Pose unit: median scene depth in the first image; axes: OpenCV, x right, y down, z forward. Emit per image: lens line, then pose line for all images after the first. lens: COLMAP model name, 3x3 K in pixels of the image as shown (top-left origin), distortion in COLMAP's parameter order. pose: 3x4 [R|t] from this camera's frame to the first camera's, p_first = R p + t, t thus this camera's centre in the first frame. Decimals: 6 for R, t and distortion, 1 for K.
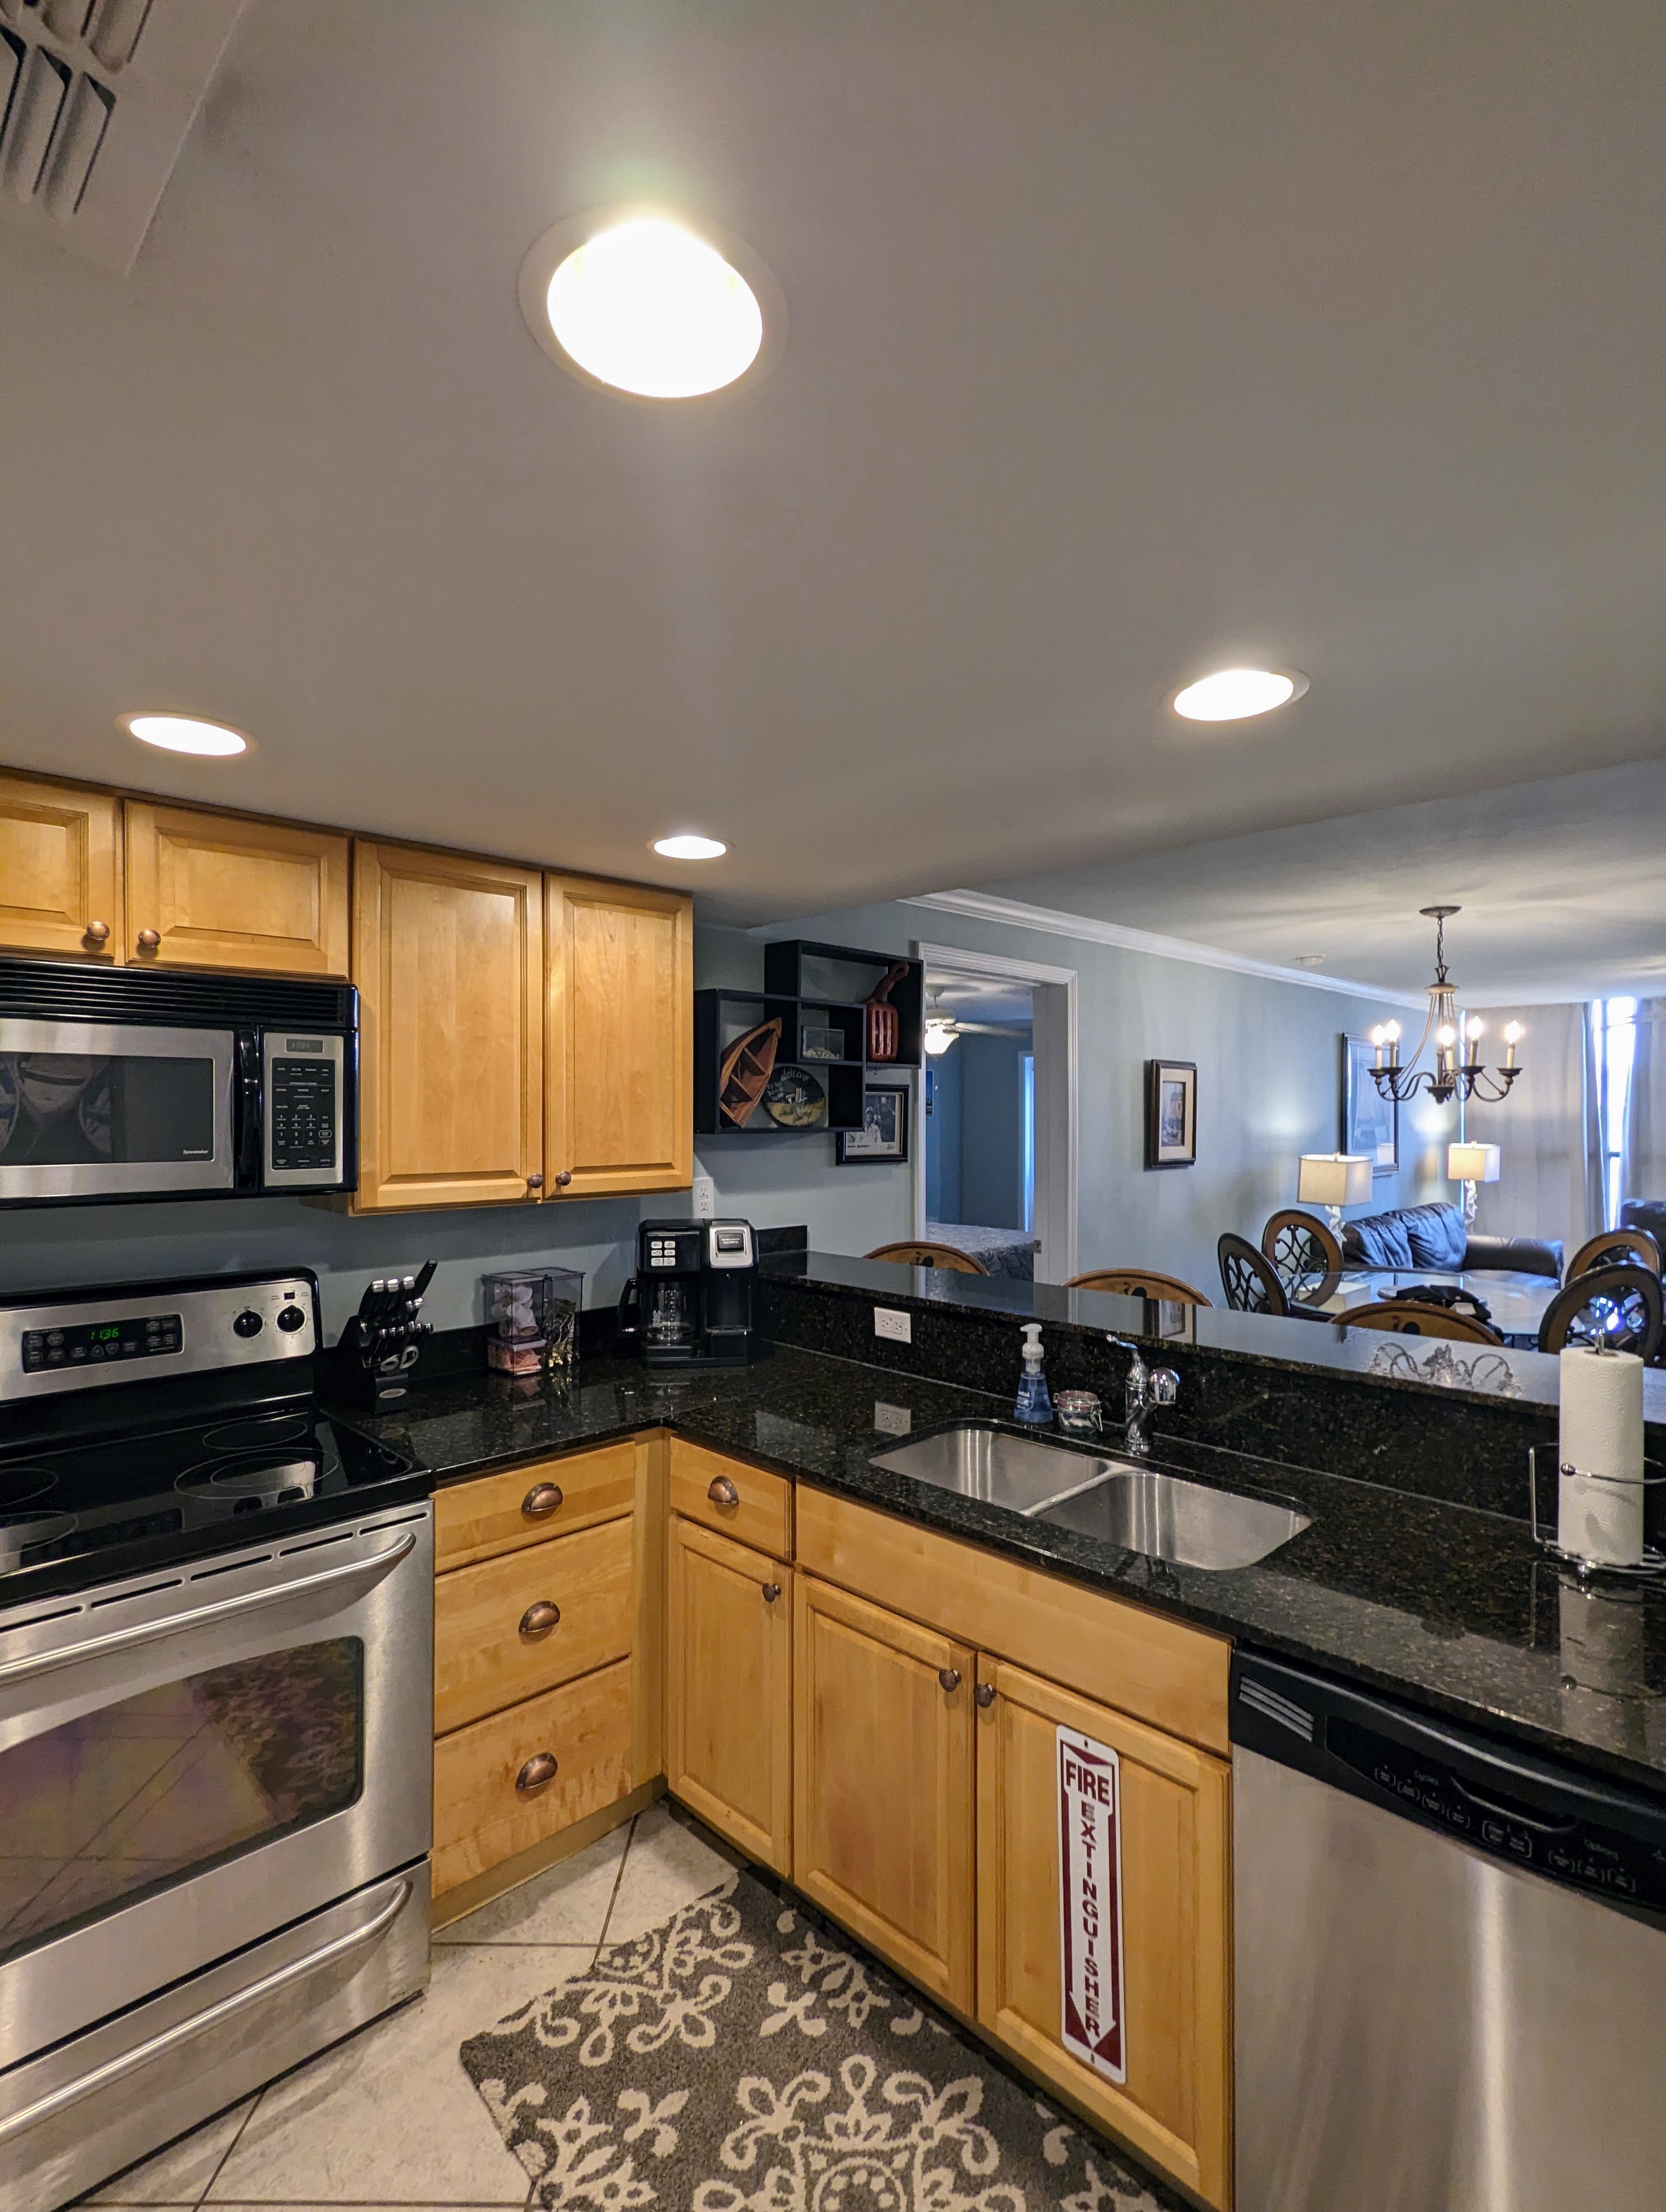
lens RADIAL K [[1057.0, 0, 824.0], [0, 1057.0, 1121.2], [0, 0, 1]] dist [0.002291, 0.001716]
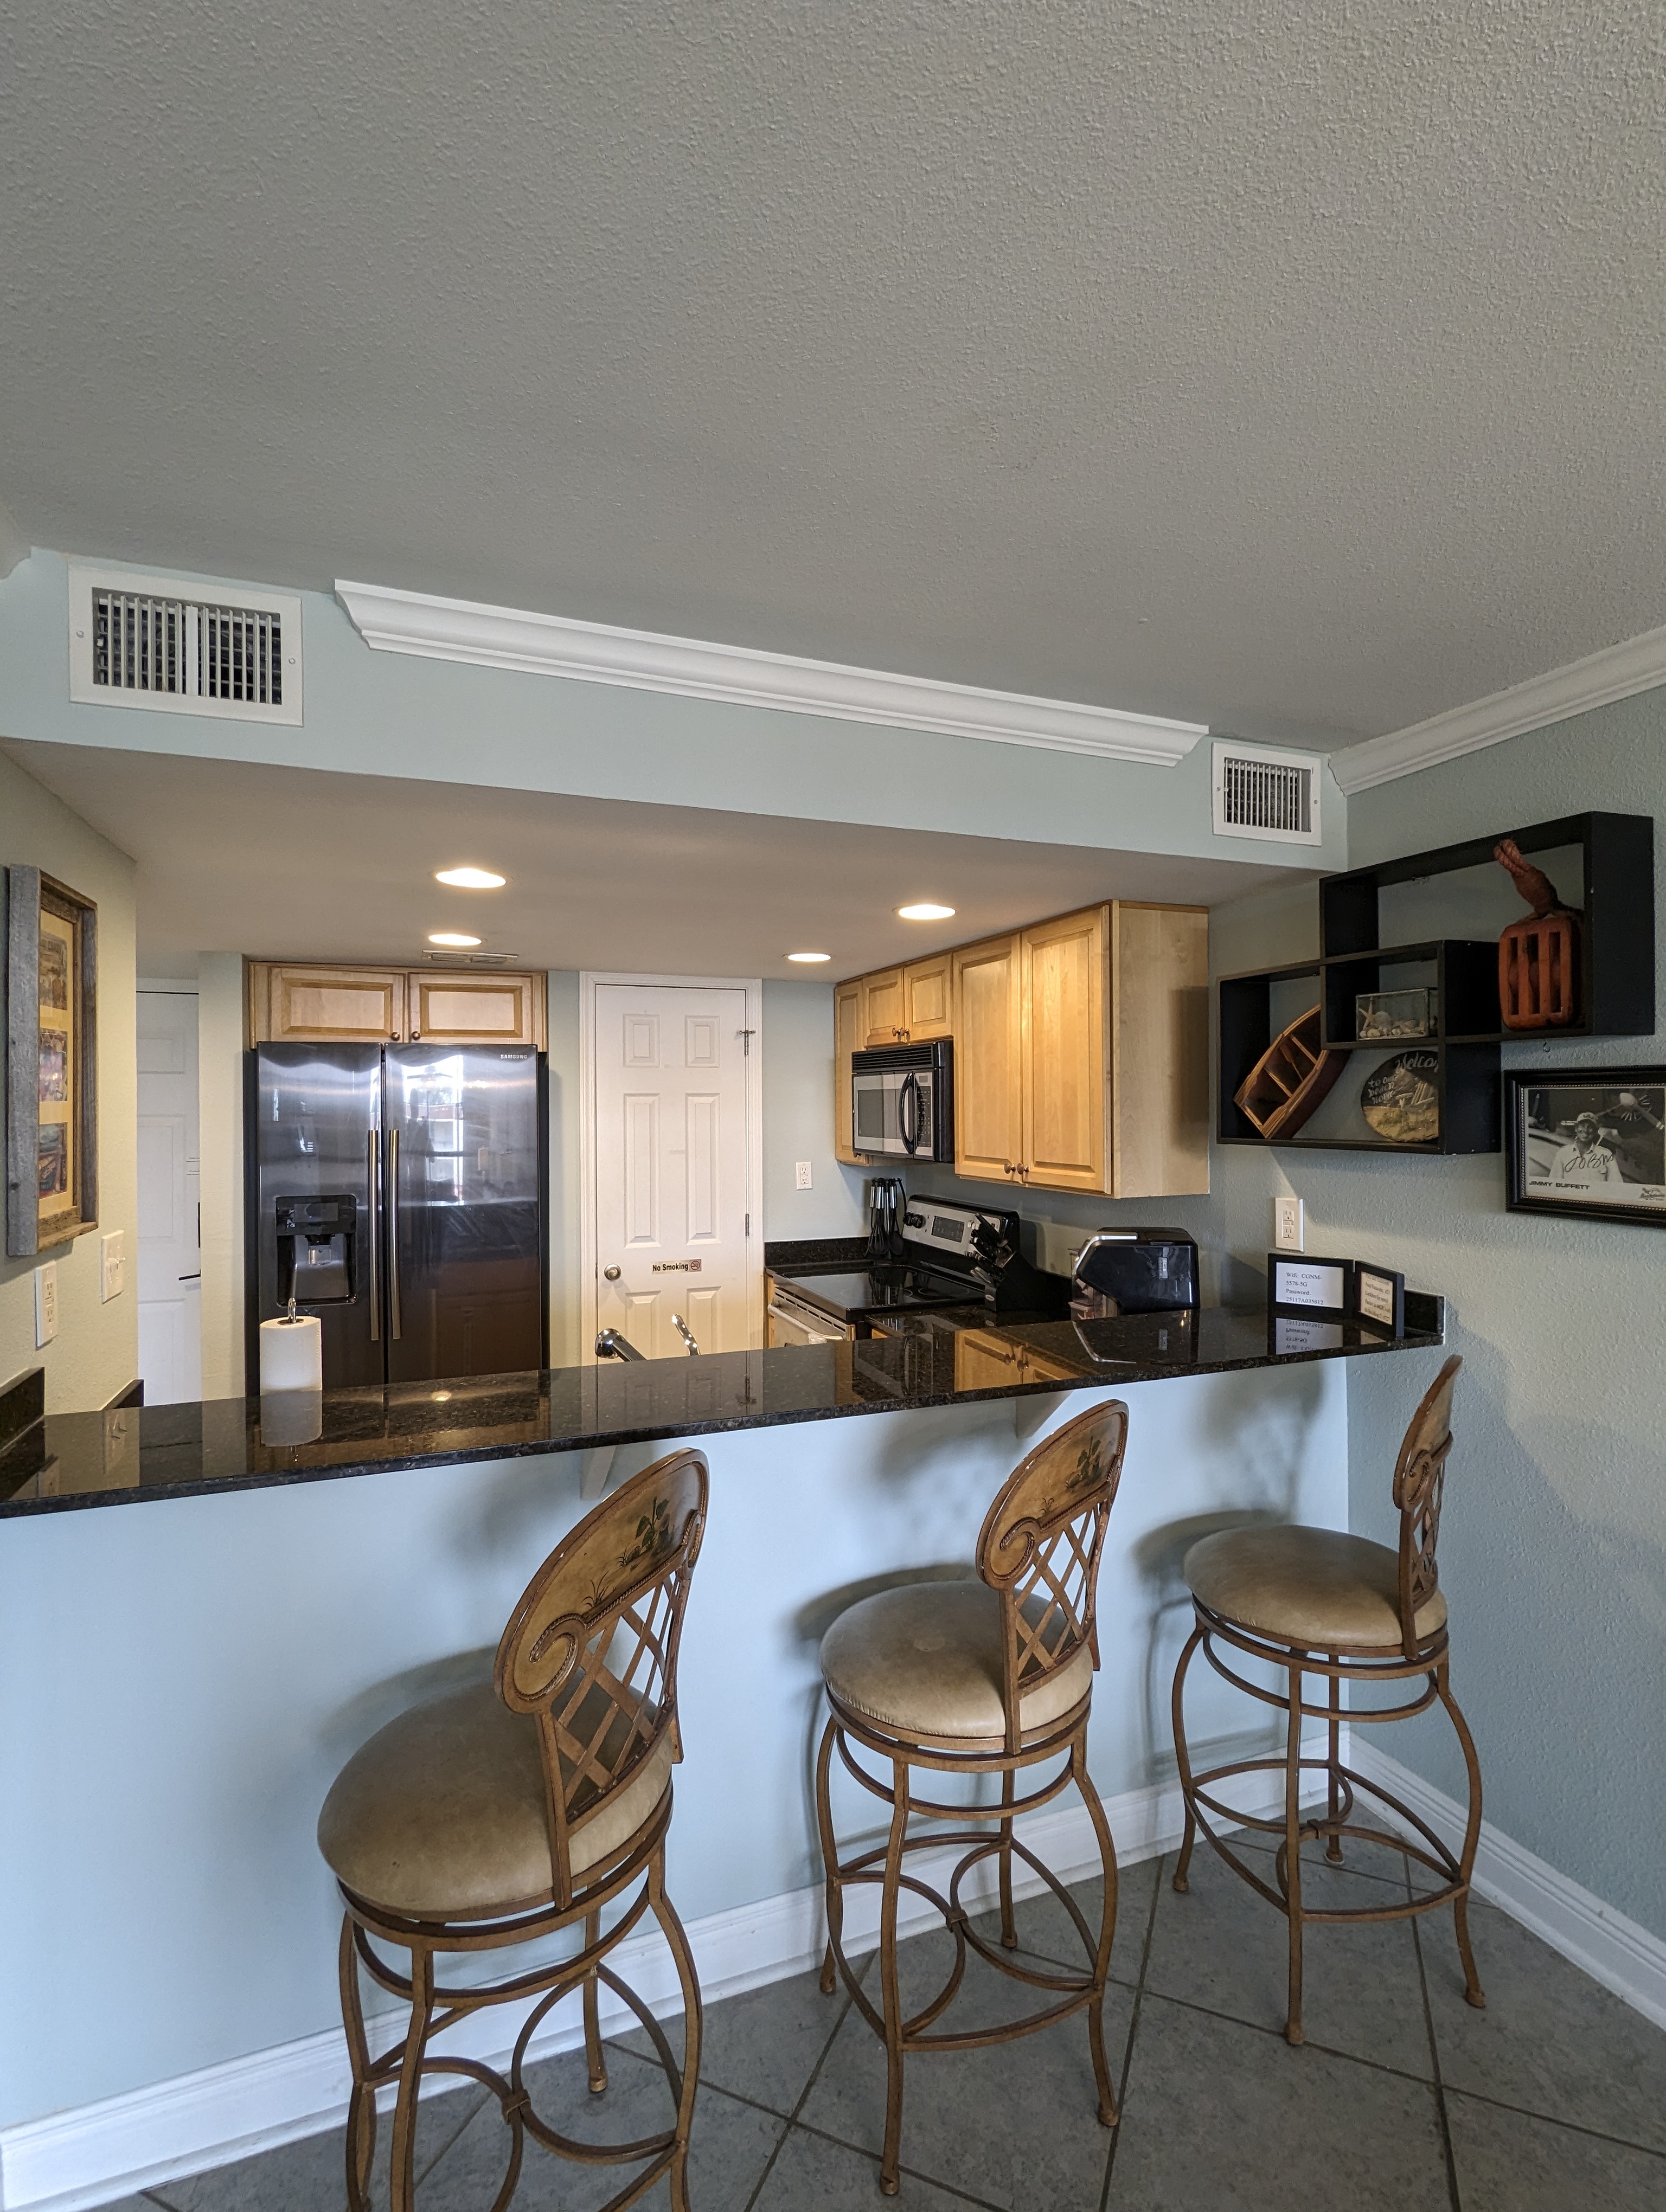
lens RADIAL K [[1057.0, 0, 824.0], [0, 1057.0, 1121.2], [0, 0, 1]] dist [0.002291, 0.001716]
pose [[-0.397915, 0.012679, -0.917335, 1.148437], [-0.007045, 0.999833, 0.016875, -0.025858], [0.917395, 0.013178, -0.397759, 1.460946]]
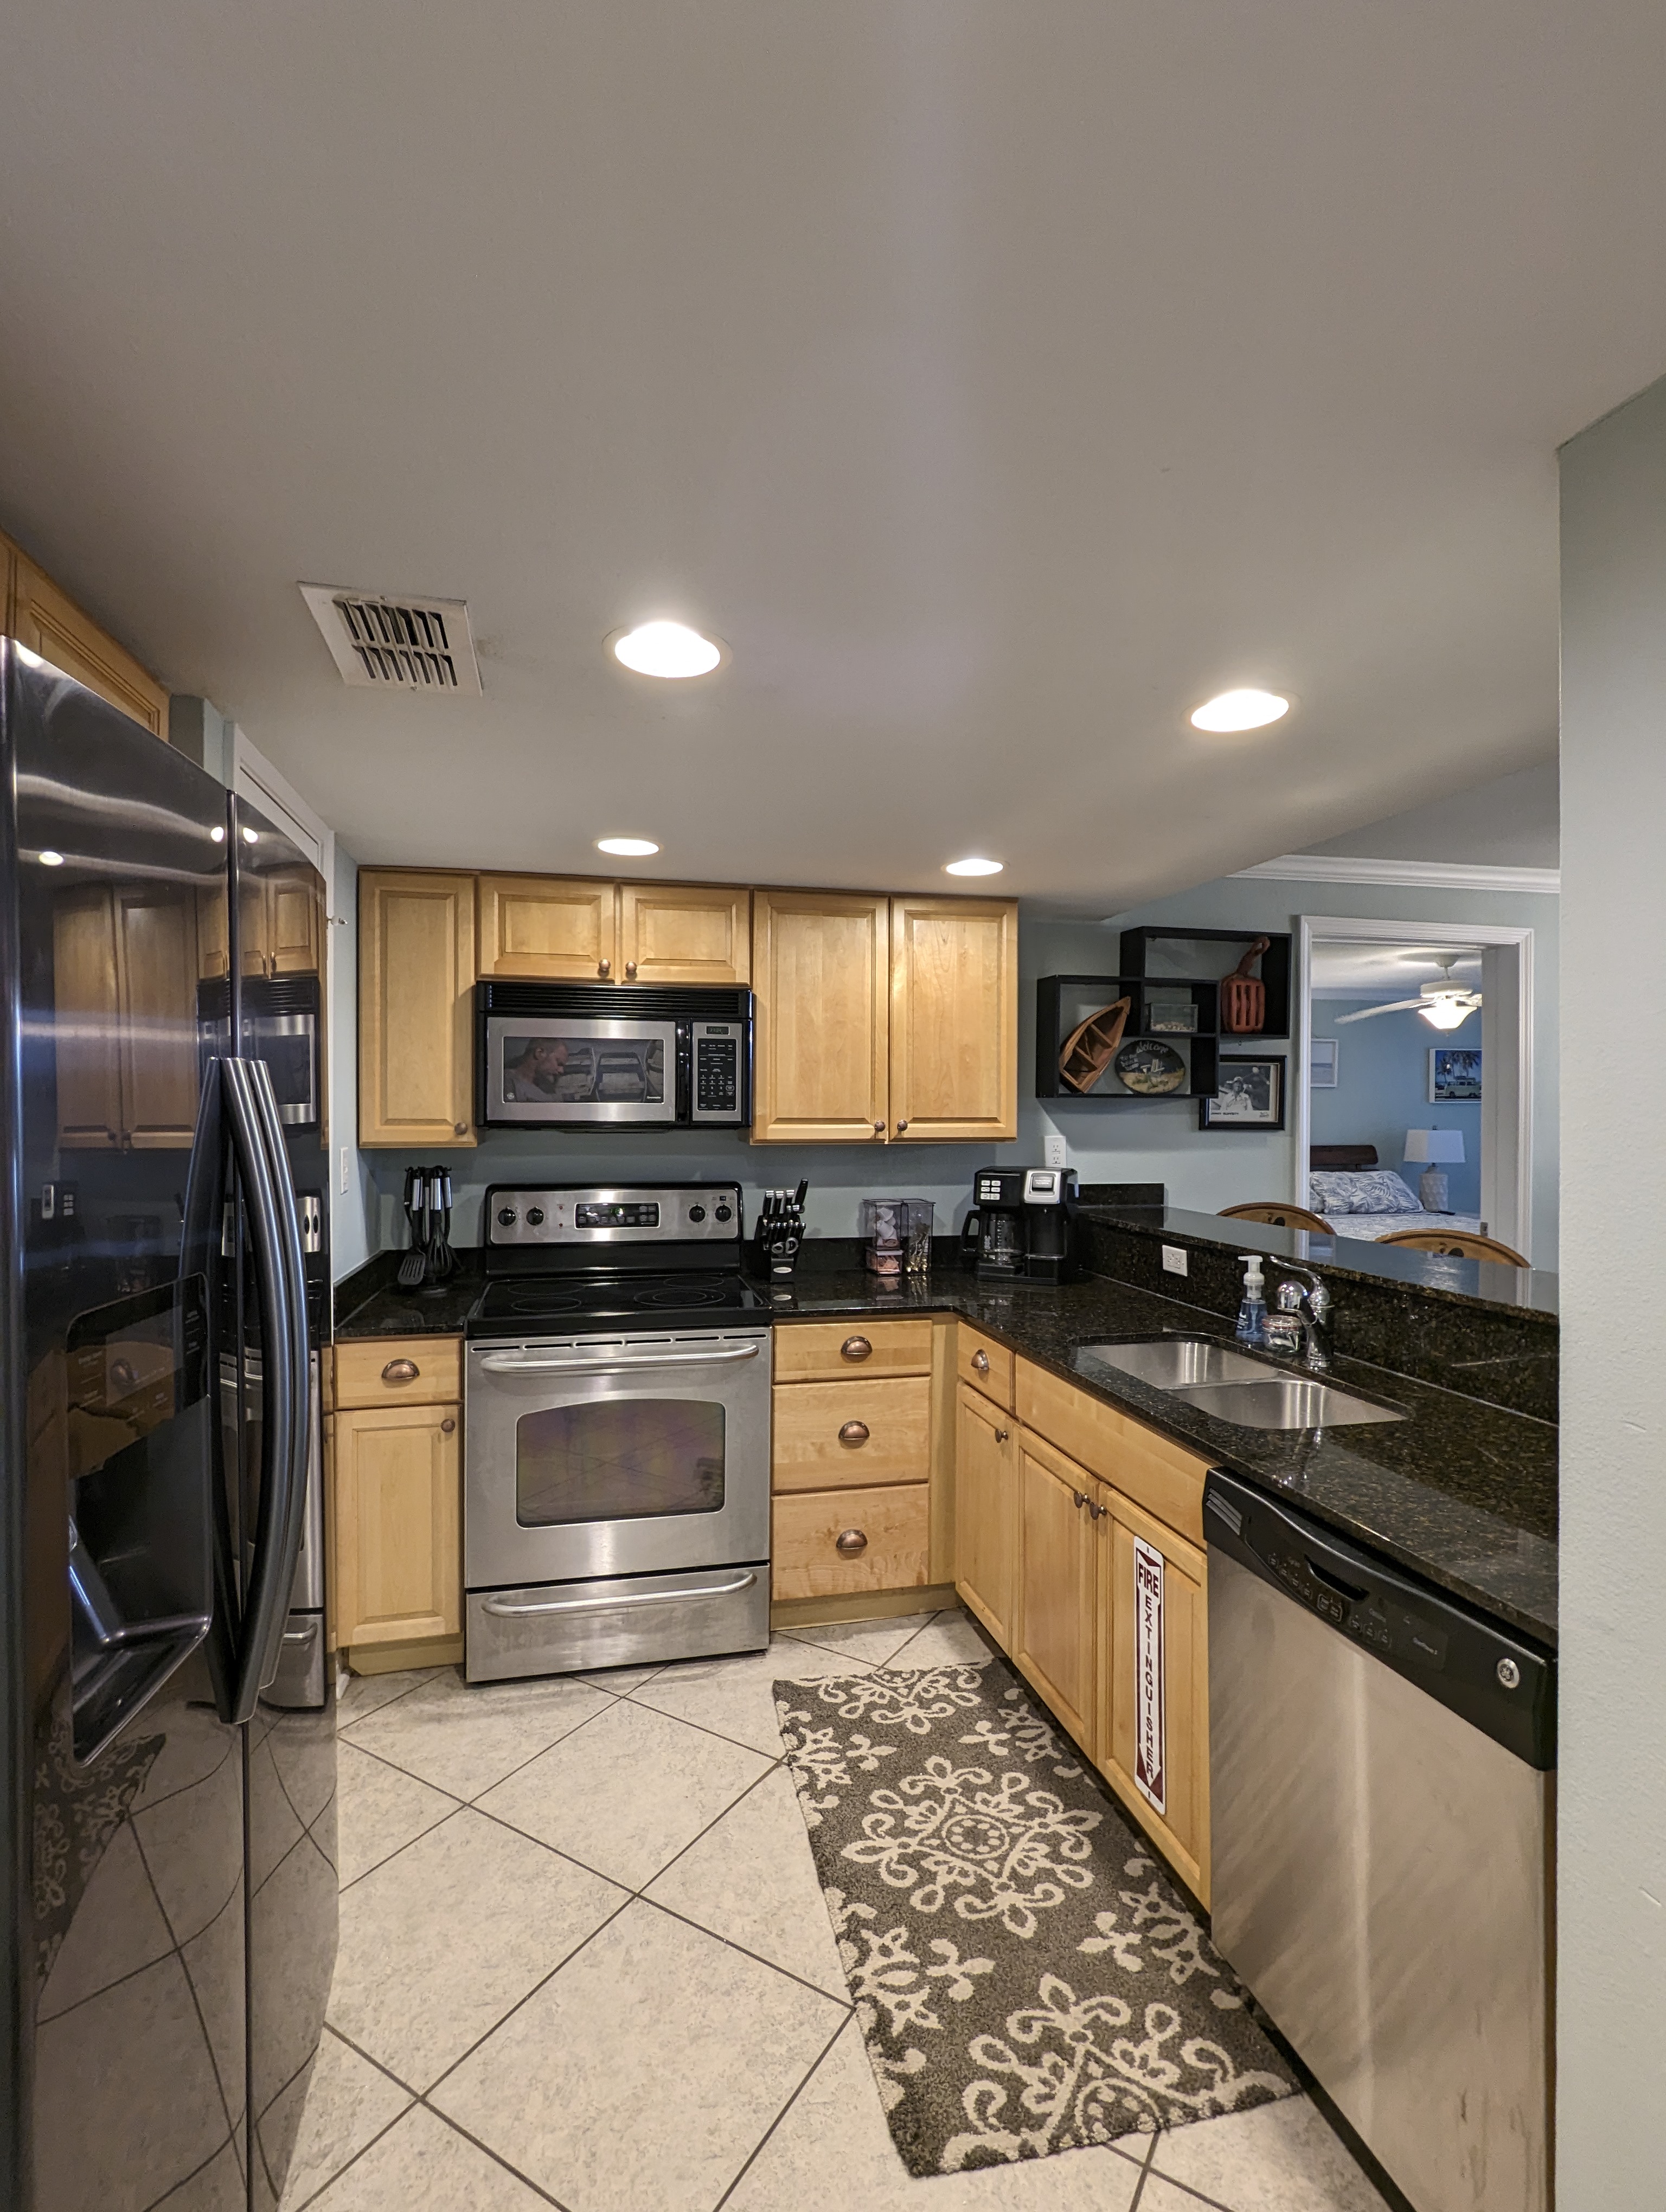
lens RADIAL K [[1057.0, 0, 824.0], [0, 1057.0, 1121.2], [0, 0, 1]] dist [0.002291, 0.001716]
pose [[0.851709, 0.007797, -0.523958, 0.417108], [-0.006295, 0.999969, 0.004648, 0.049138], [0.523978, -0.000660, 0.851732, -0.209381]]
